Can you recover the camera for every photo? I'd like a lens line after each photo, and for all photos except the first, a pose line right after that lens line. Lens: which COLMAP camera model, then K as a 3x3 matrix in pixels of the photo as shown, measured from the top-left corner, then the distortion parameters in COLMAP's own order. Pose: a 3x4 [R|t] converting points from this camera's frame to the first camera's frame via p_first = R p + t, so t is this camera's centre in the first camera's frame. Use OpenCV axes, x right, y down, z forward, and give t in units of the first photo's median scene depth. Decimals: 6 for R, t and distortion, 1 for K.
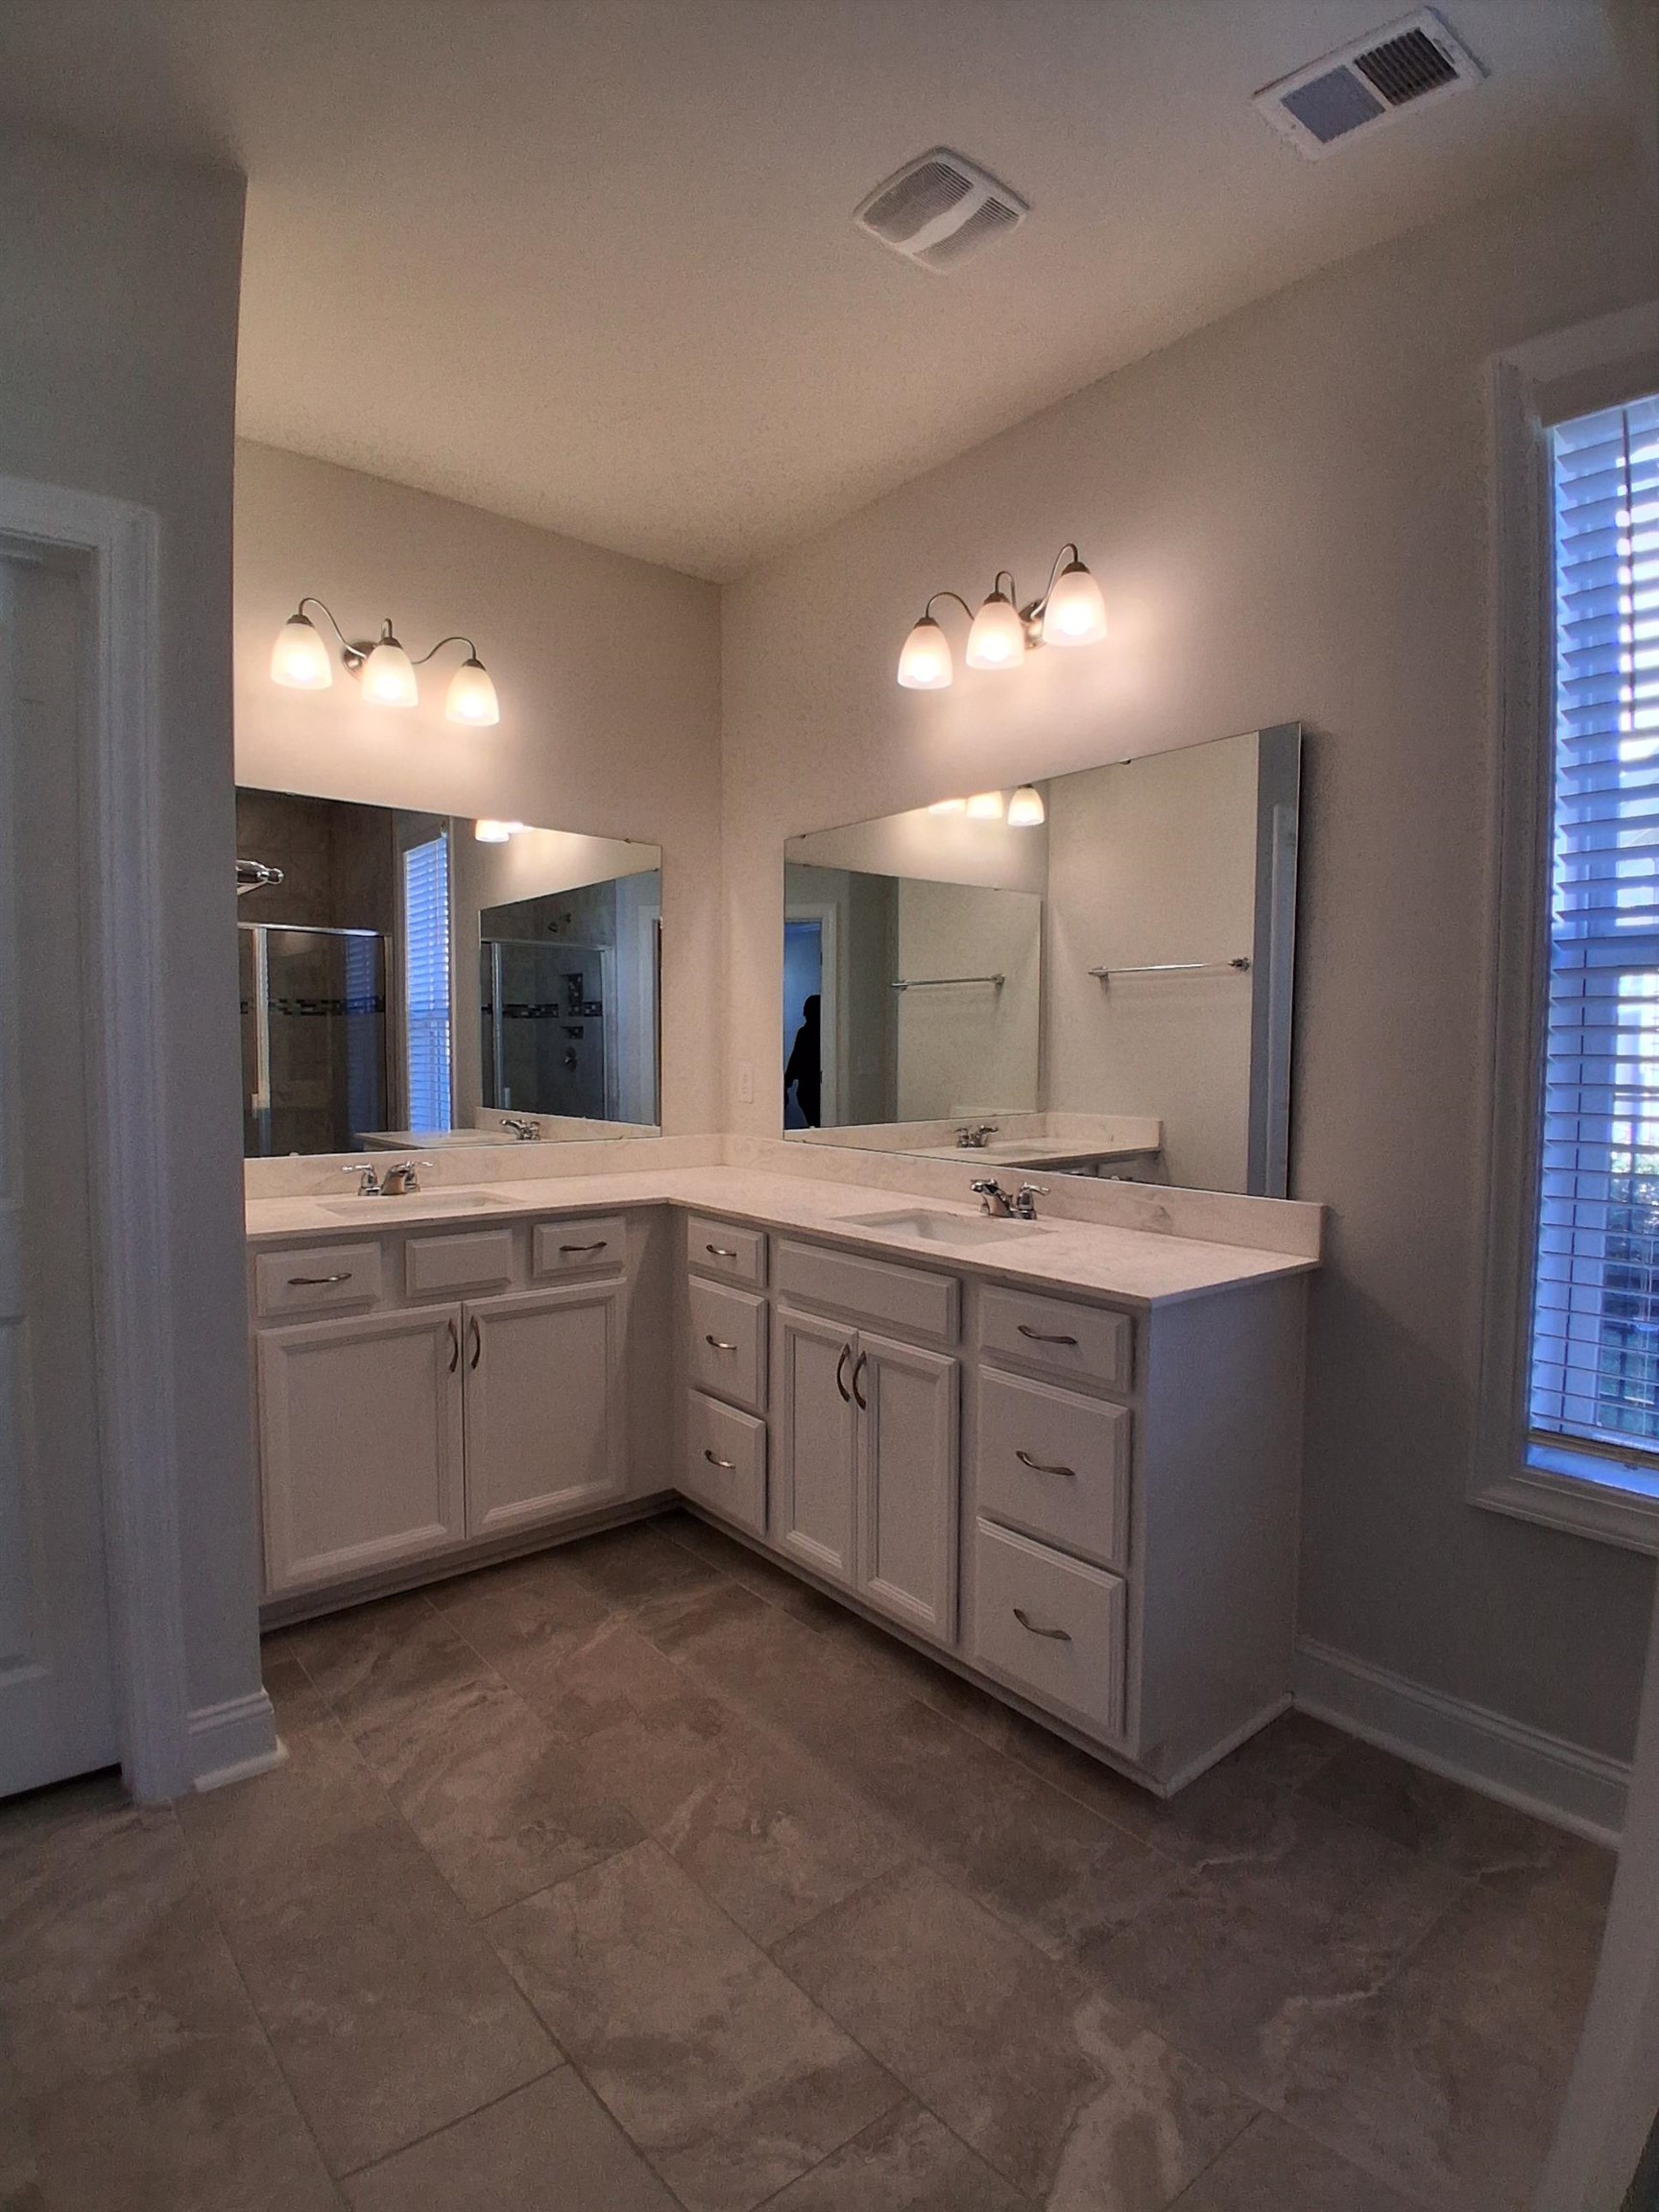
lens RADIAL K [[1103.1, 0, 824.4], [0, 1103.1, 1113.0], [0, 0, 1]] dist [0.022358, -0.061888]
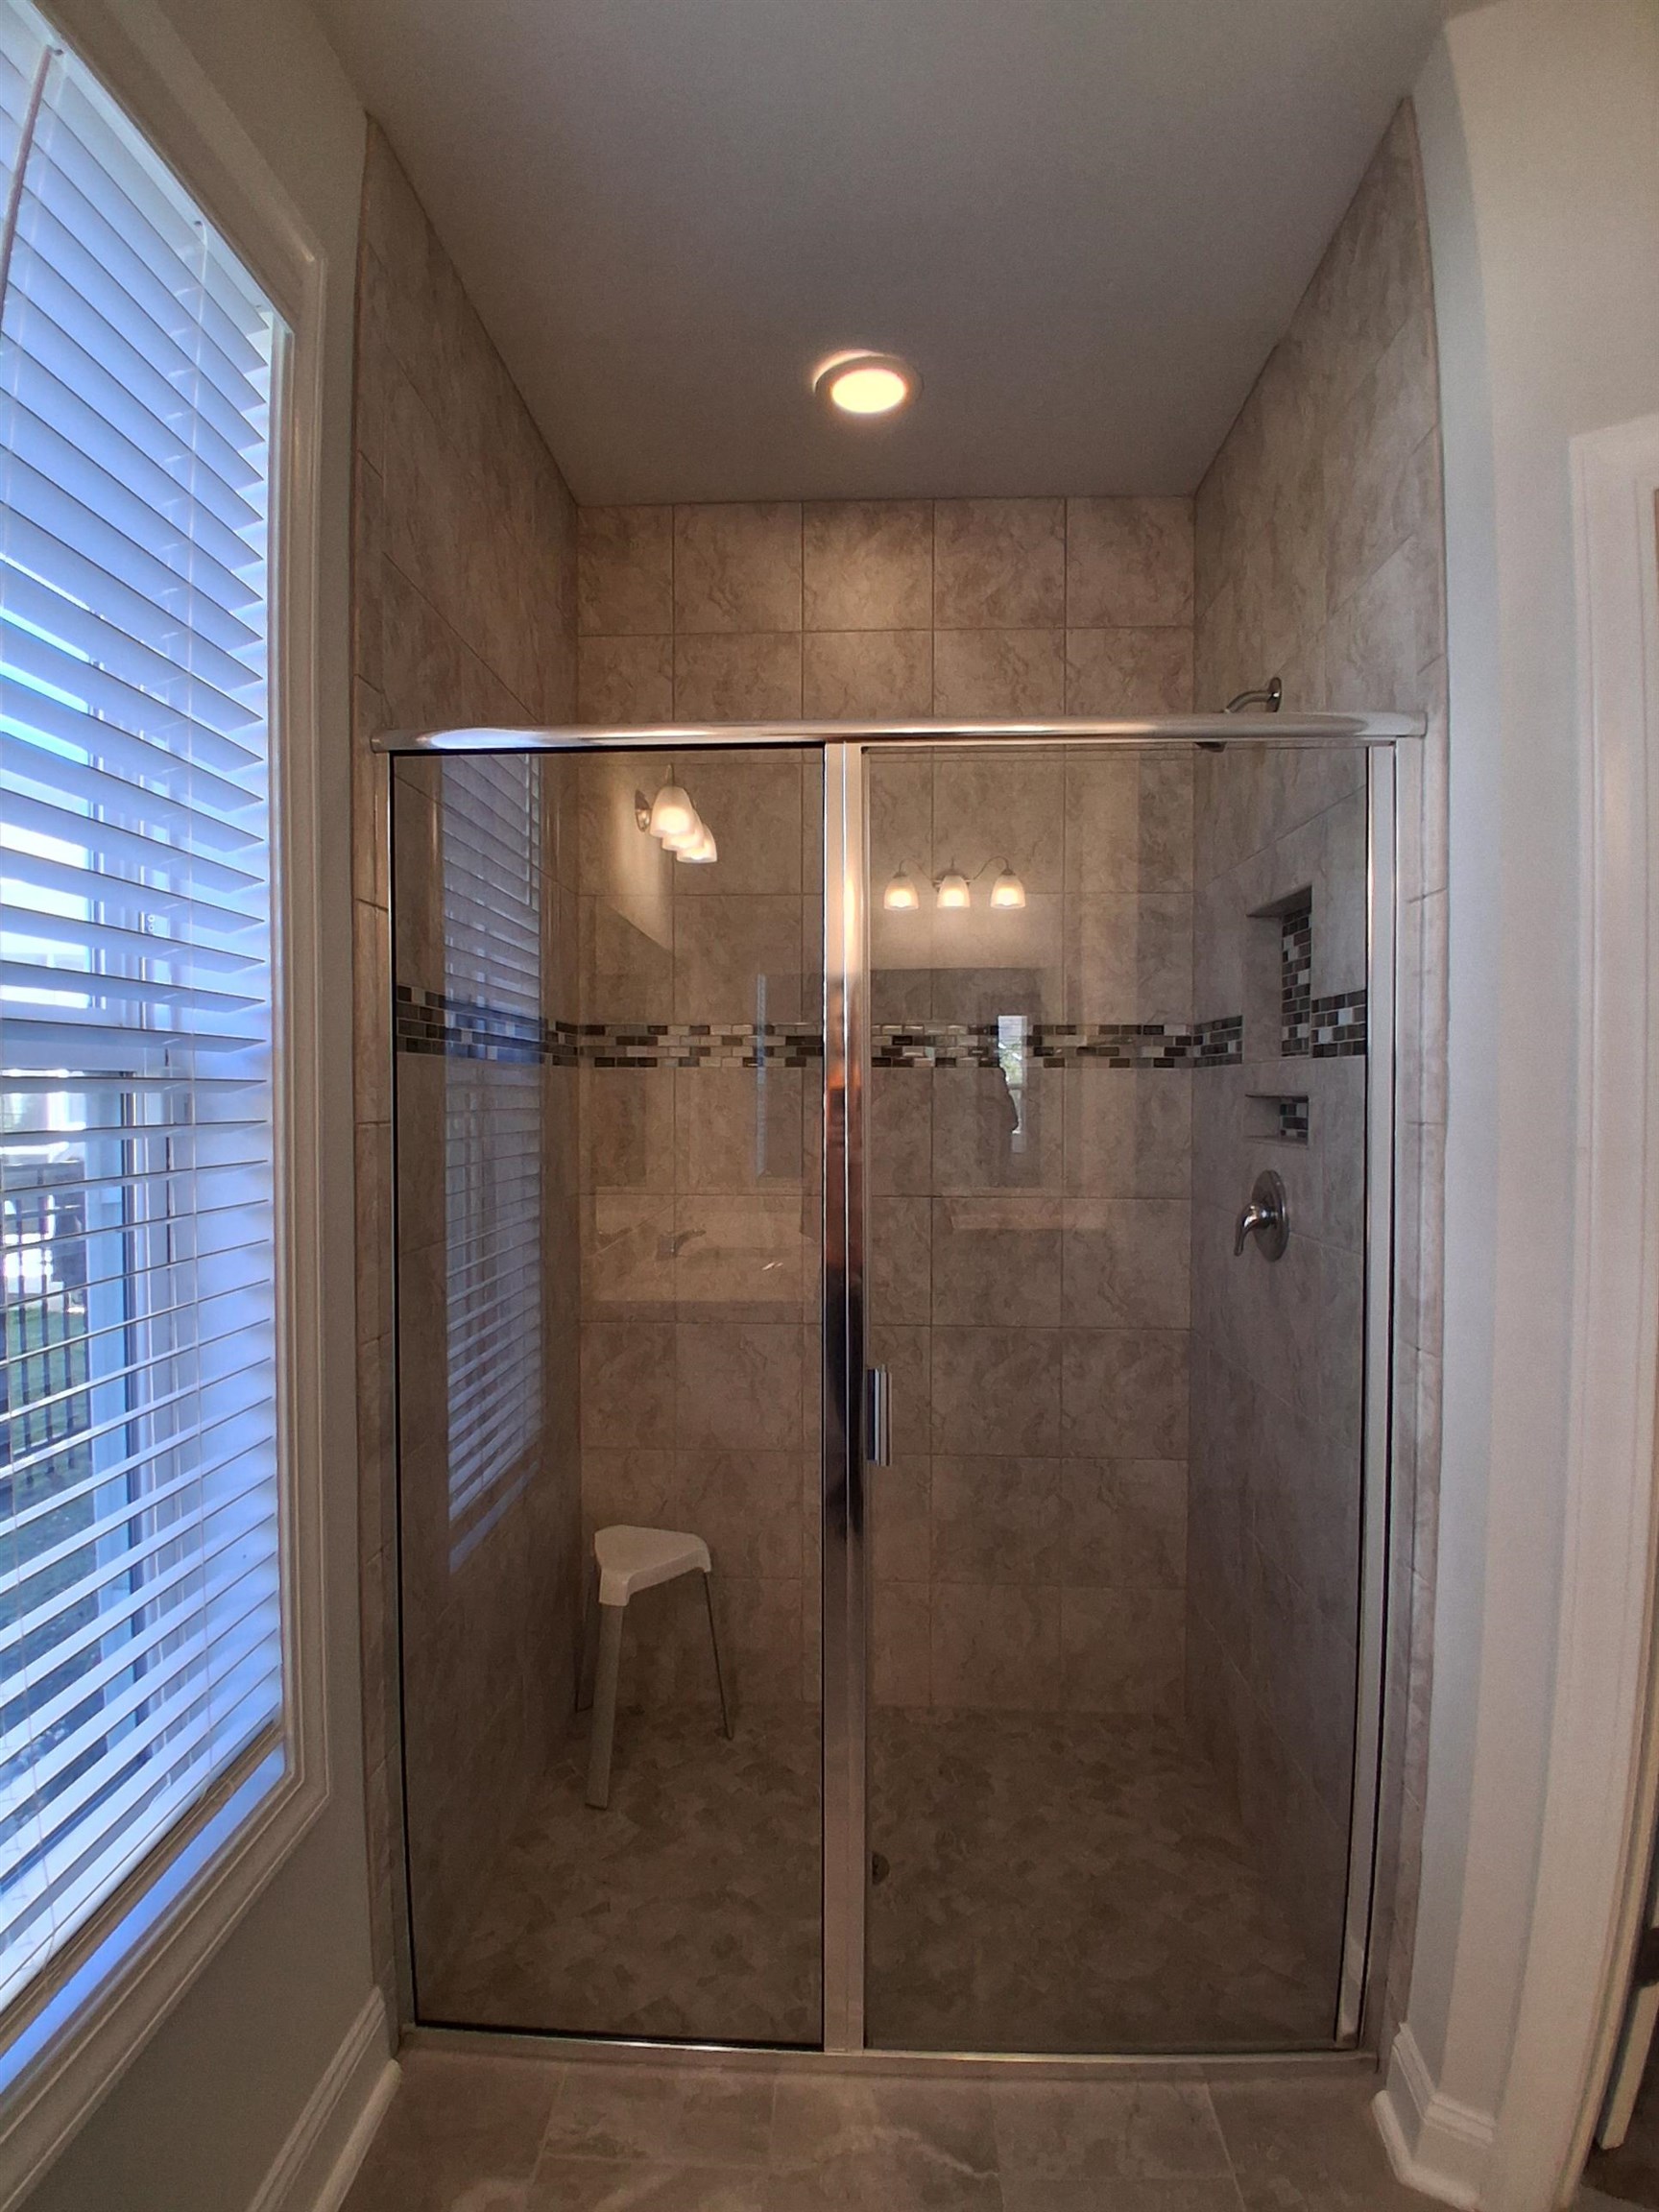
lens RADIAL K [[1103.1, 0, 824.4], [0, 1103.1, 1113.0], [0, 0, 1]] dist [0.022358, -0.061888]
pose [[0.734769, 0.012155, -0.678208, -0.128560], [-0.039795, 0.998890, -0.025211, -0.064139], [0.677149, 0.045514, 0.734437, 0.740779]]
